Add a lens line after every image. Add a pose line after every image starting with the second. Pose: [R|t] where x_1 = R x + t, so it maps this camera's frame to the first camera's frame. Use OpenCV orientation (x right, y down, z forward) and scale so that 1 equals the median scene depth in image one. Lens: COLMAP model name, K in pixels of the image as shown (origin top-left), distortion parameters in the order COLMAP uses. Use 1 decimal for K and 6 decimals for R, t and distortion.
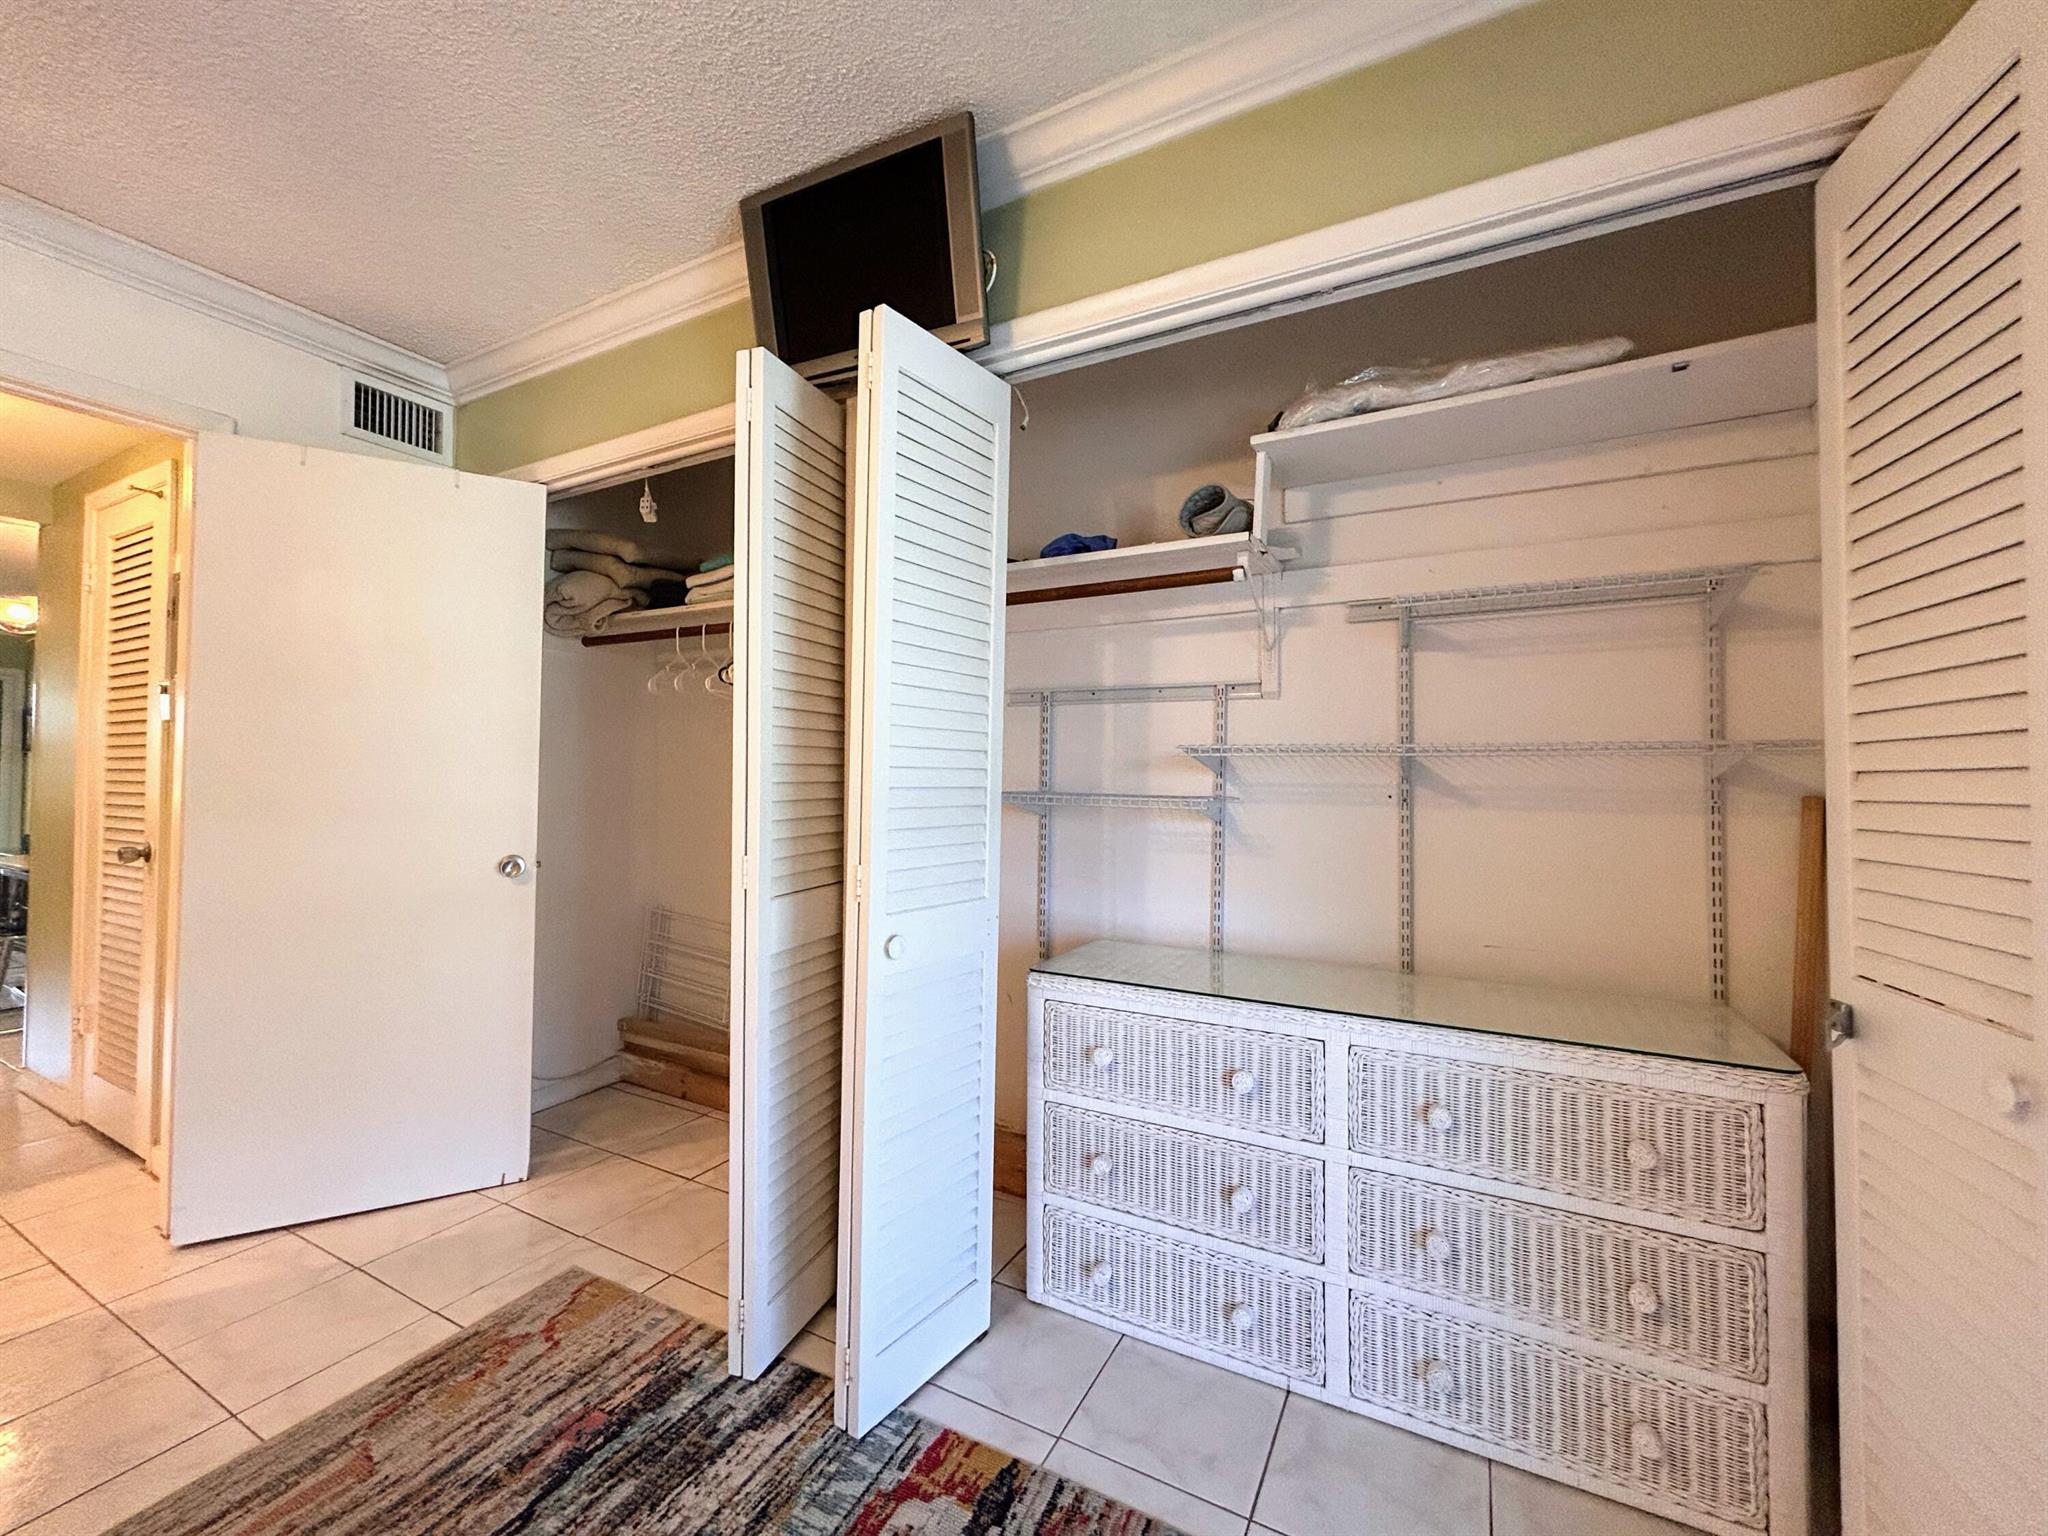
lens RADIAL K [[827.2, 0, 1025.7], [0, 827.2, 760.2], [0, 0, 1]] dist [0.000863, -0.000174]
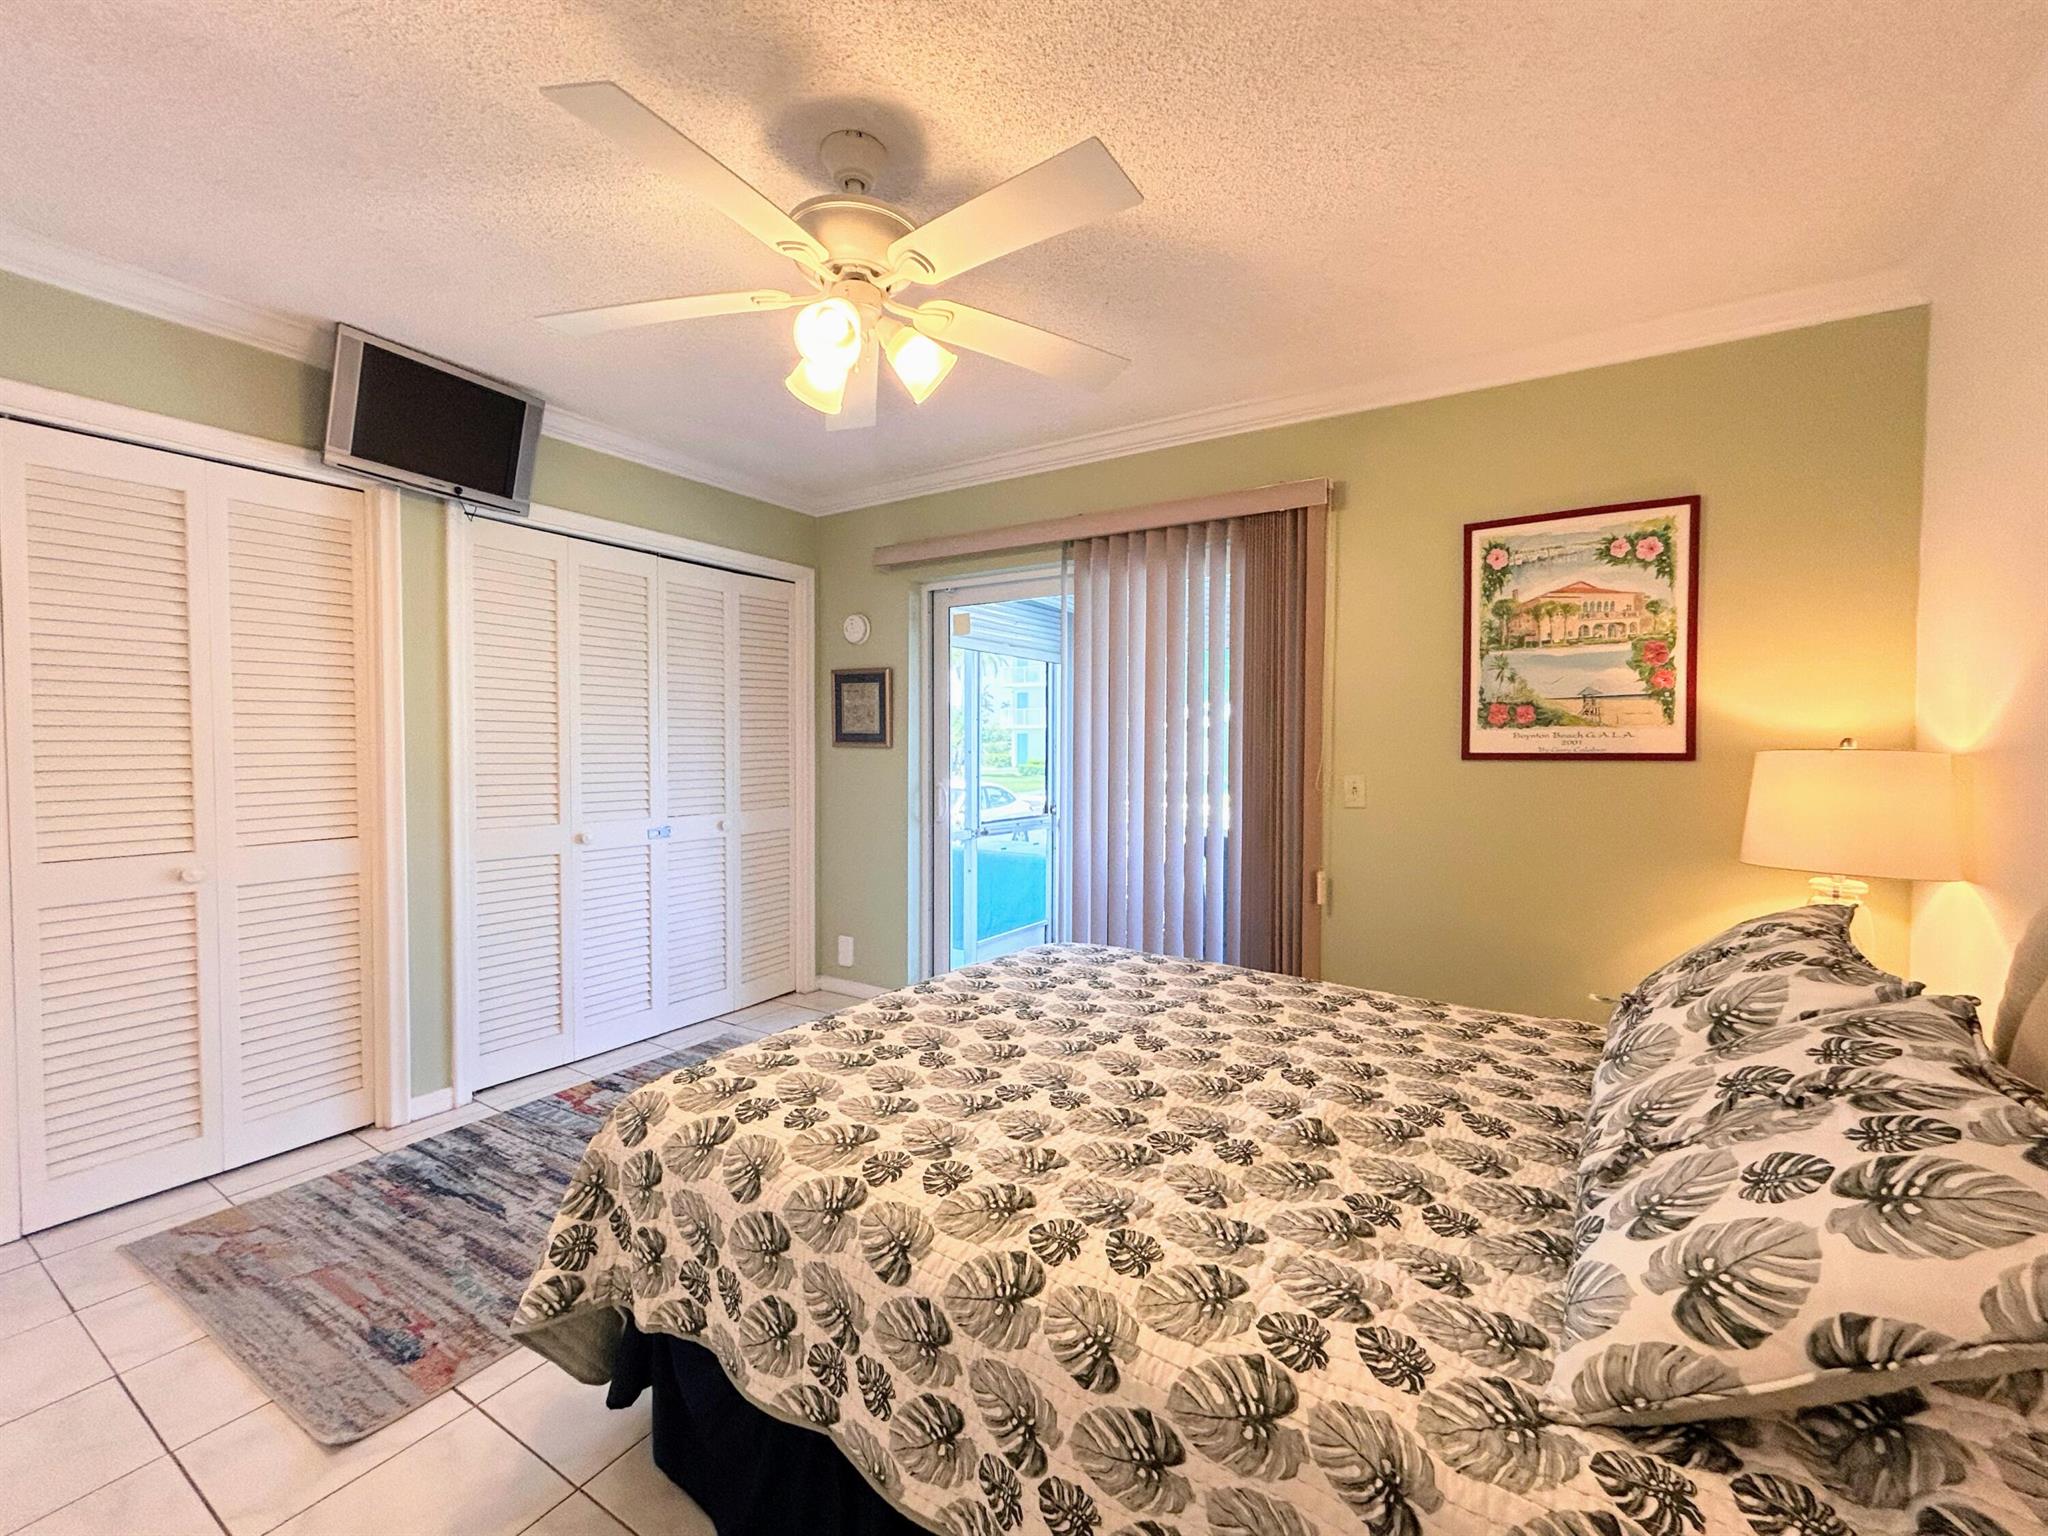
lens RADIAL K [[827.2, 0, 1028.3], [0, 827.2, 767.4], [0, 0, 1]] dist [0.000863, -0.000174]
pose [[0.053525, -0.027745, 0.998181, -1.850530], [-0.017059, 0.999443, 0.028694, -0.024001], [-0.998421, -0.018564, 0.053022, -0.184435]]
